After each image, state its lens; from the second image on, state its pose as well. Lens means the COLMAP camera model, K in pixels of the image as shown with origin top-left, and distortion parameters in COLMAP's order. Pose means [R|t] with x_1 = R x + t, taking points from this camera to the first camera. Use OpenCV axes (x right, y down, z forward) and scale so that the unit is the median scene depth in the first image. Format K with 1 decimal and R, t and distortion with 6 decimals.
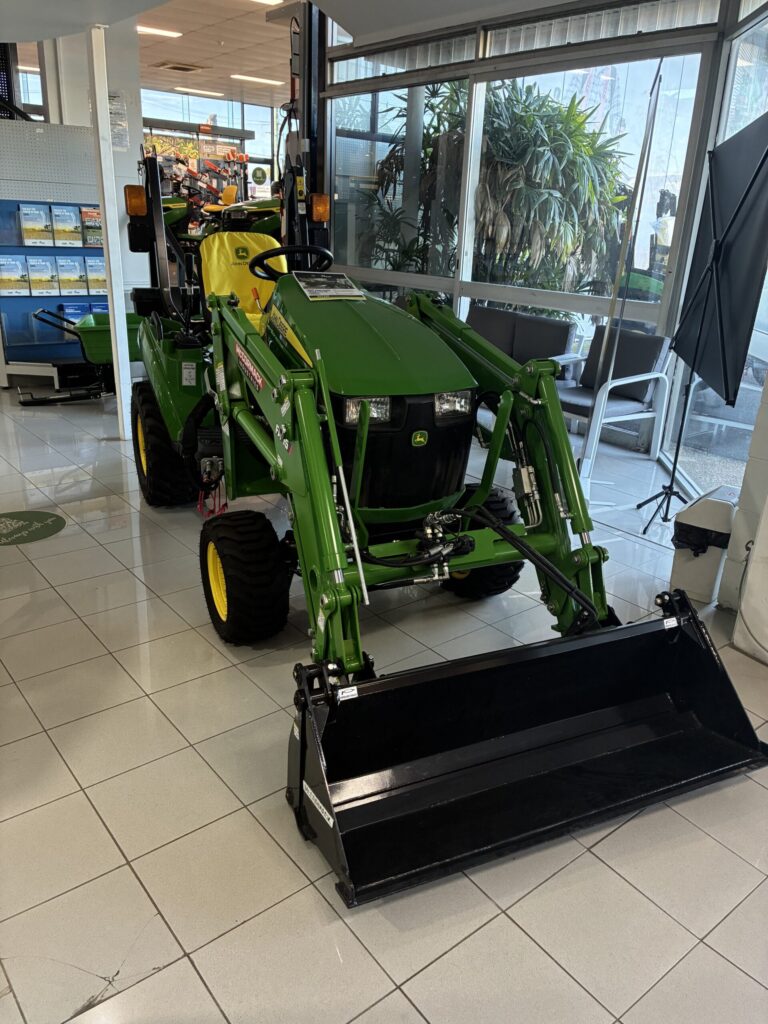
lens RADIAL K [[780.7, 0, 384.0], [0, 780.7, 512.0], [0, 0, 1]] dist [0.026887, -0.047459]
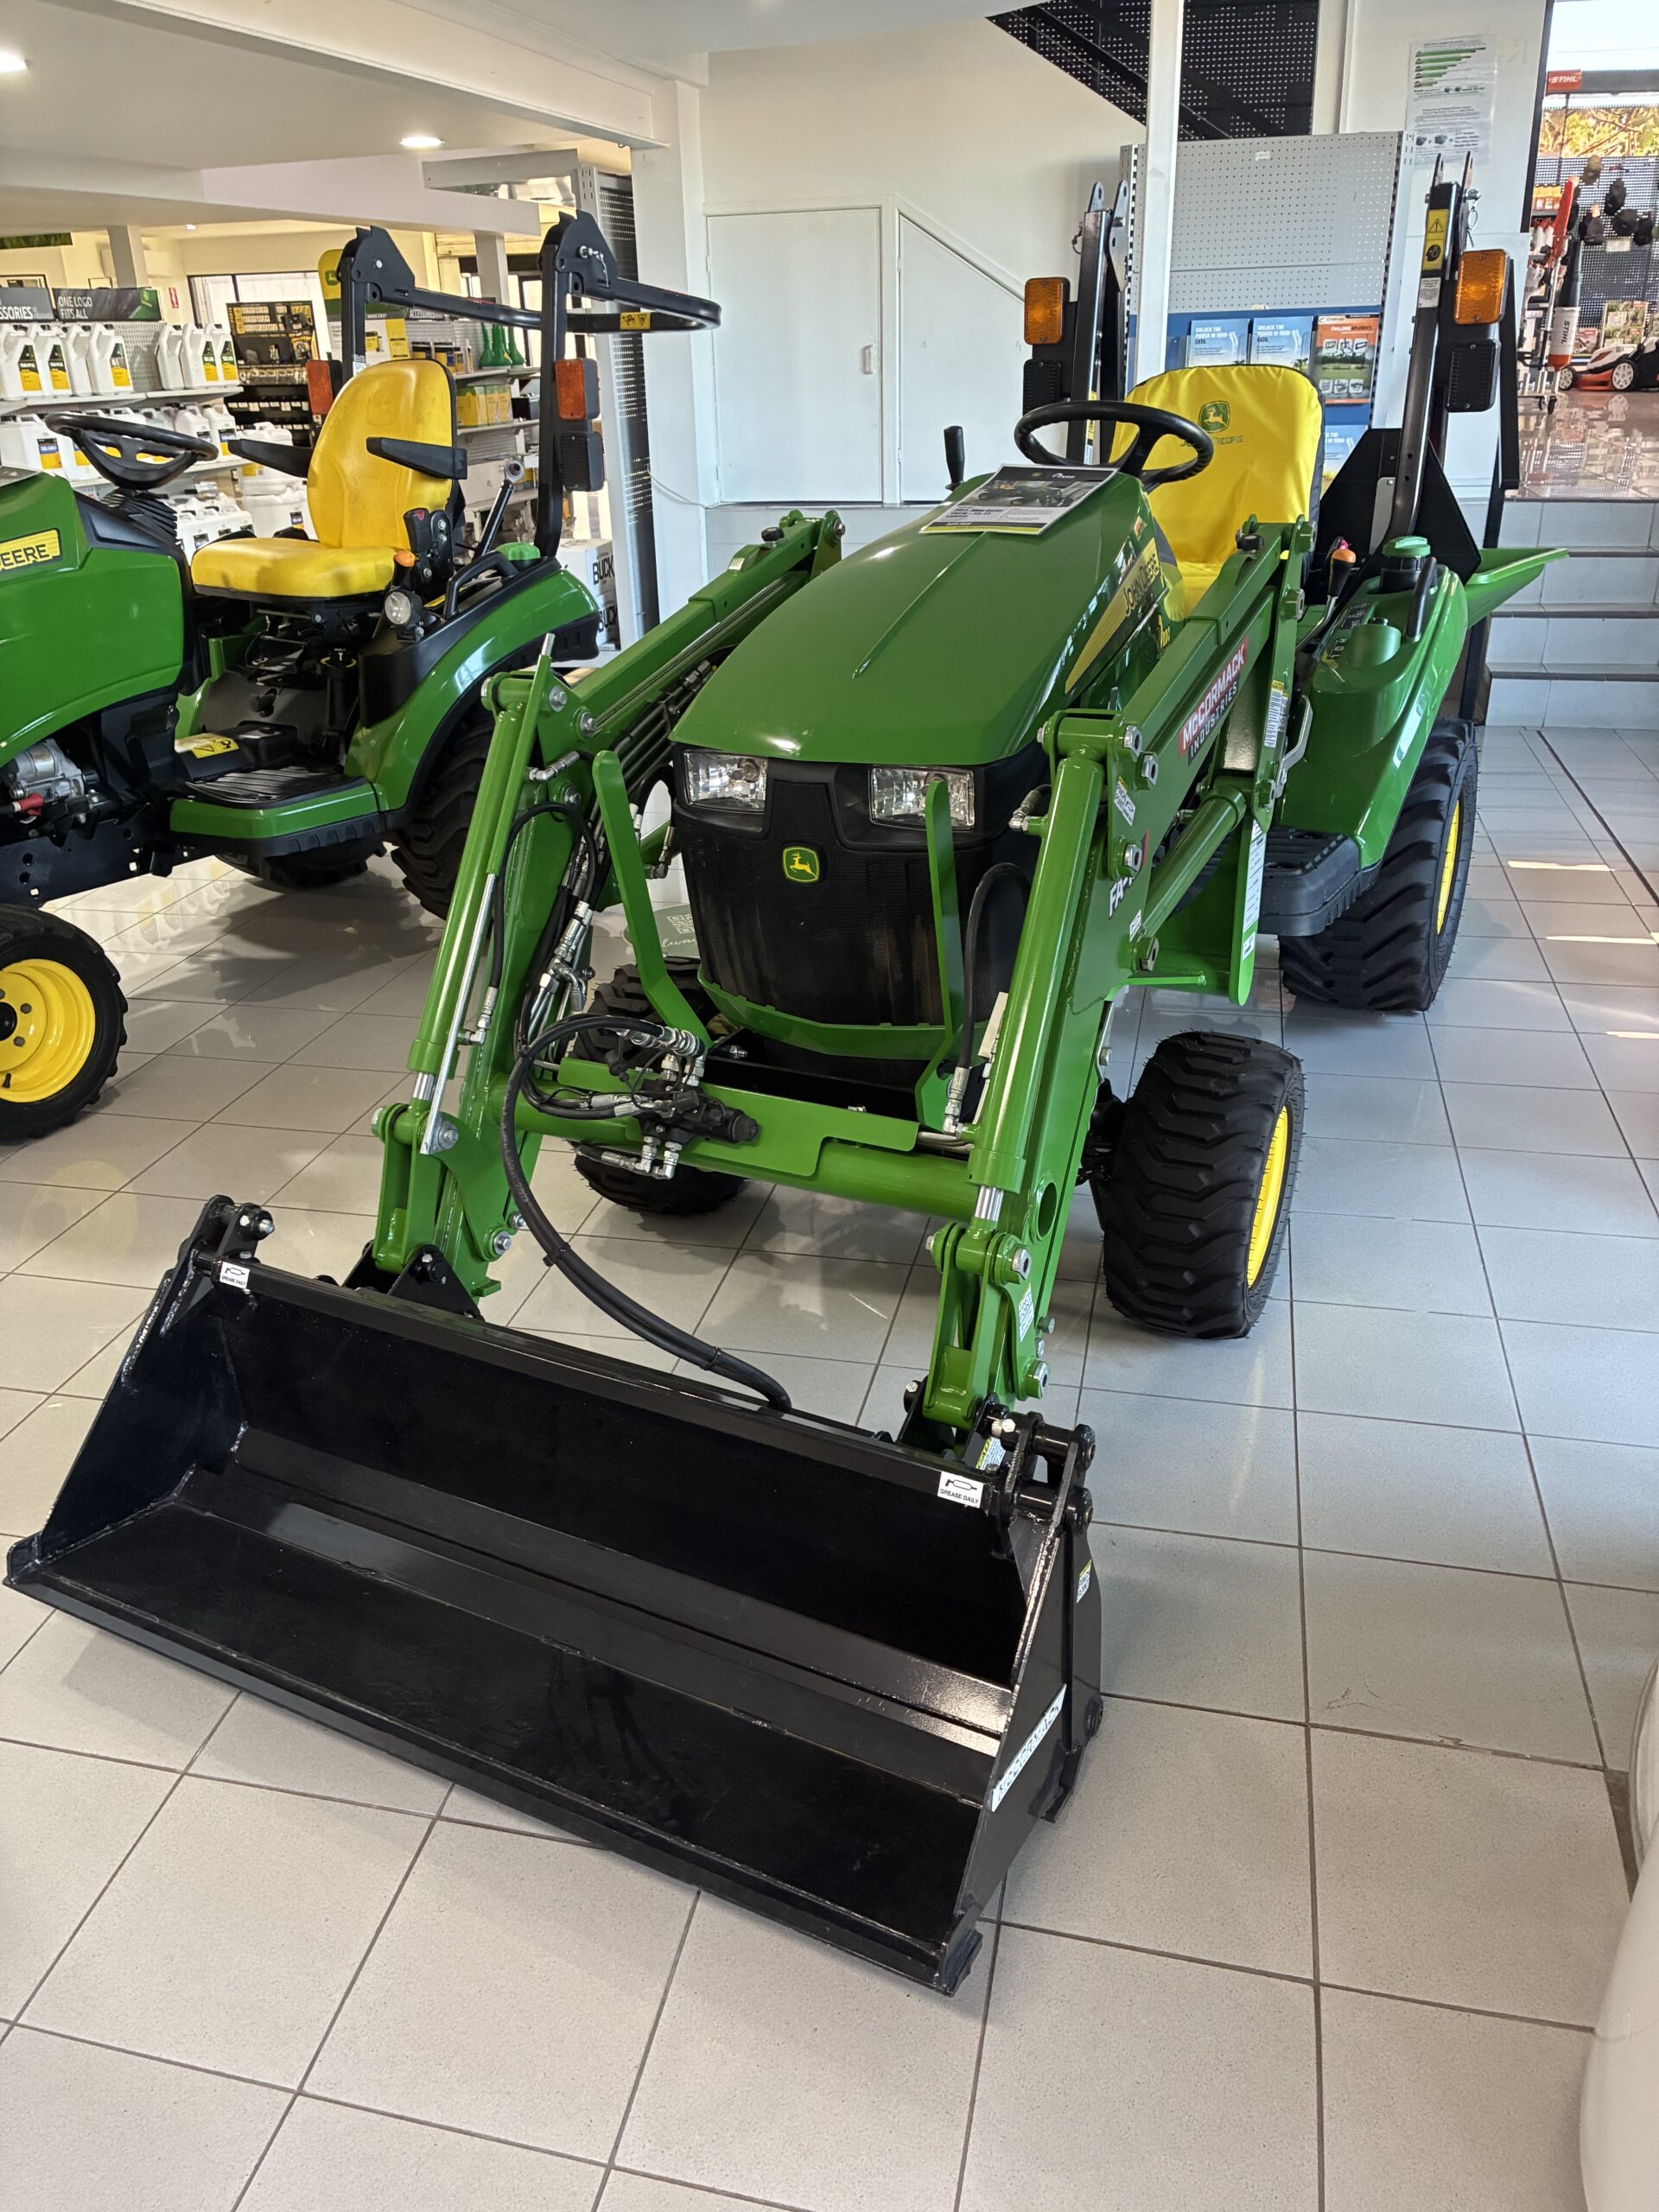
lens RADIAL K [[1653.3, 0, 817.5], [0, 1653.3, 1096.7], [0, 0, 1]] dist [0.000849, -0.000981]
pose [[0.602521, 0.276683, -0.748609, 0.322767], [-0.219330, 0.959273, 0.178015, -0.056877], [0.767374, 0.056935, 0.638667, 0.180843]]
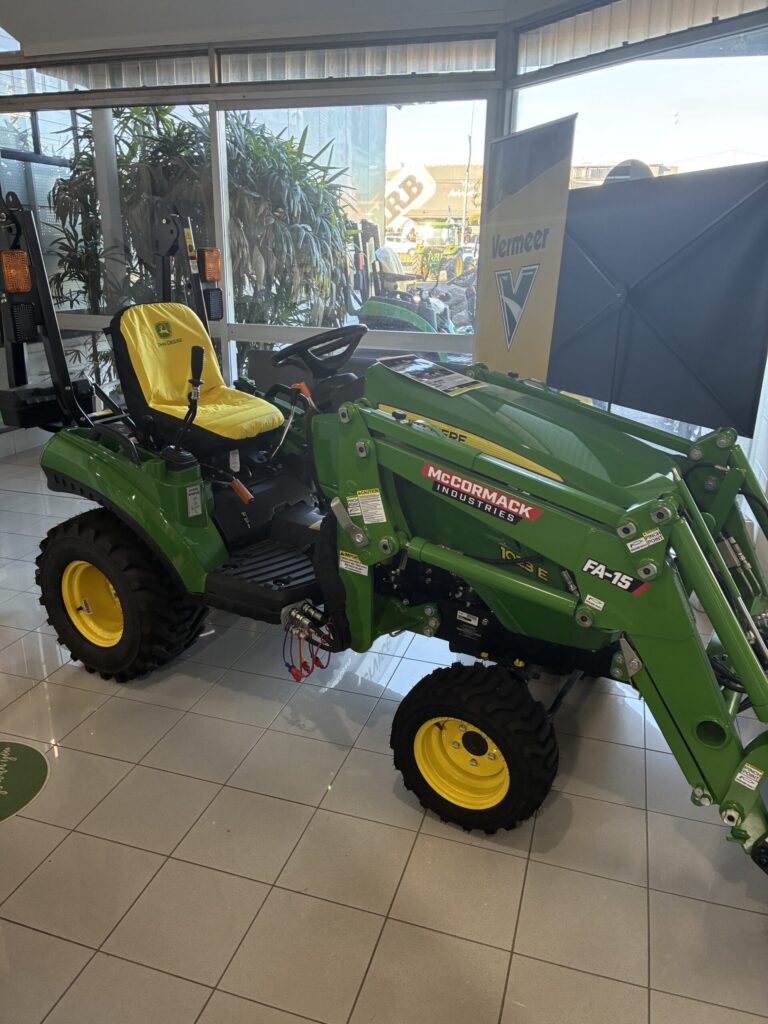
lens RADIAL K [[765.4, 0, 378.4], [0, 765.4, 507.7], [0, 0, 1]] dist [0.000849, -0.000981]
pose [[0.836101, -0.210776, 0.506467, -0.287612], [0.214813, 0.975309, 0.051270, -0.102908], [-0.504768, 0.065929, 0.860734, 0.170112]]
